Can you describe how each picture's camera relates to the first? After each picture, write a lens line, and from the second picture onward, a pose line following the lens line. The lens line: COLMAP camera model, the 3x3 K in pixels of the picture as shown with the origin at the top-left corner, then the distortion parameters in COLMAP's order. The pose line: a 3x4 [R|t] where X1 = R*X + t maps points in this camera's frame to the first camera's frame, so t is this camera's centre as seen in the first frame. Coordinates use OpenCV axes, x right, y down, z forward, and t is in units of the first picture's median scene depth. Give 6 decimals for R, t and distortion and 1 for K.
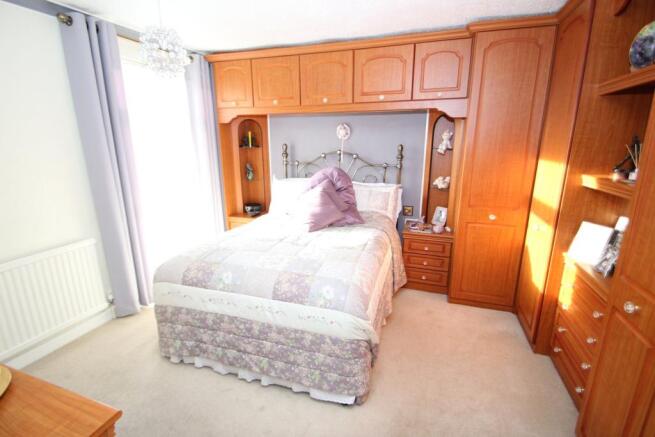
lens RADIAL K [[302.6, 0, 331.4], [0, 302.6, 220.2], [0, 0, 1]] dist [0.003167, -0.011387]
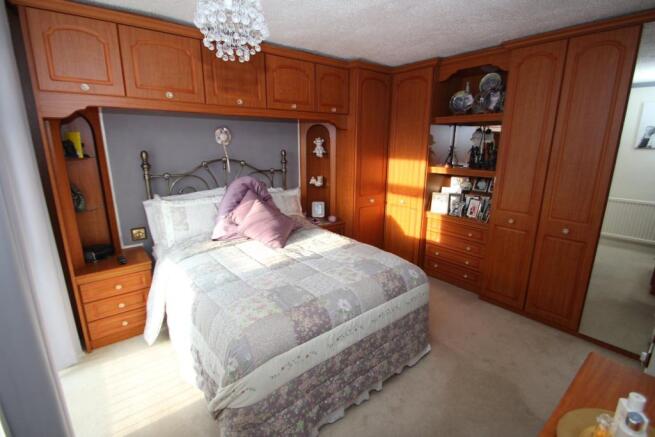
lens RADIAL K [[302.6, 0, 331.4], [0, 302.6, 220.2], [0, 0, 1]] dist [0.003167, -0.011387]
pose [[0.539886, -0.204187, 0.816597, -0.655074], [0.203025, 0.973078, 0.109086, -0.100398], [-0.816887, 0.106896, 0.566806, 0.312815]]
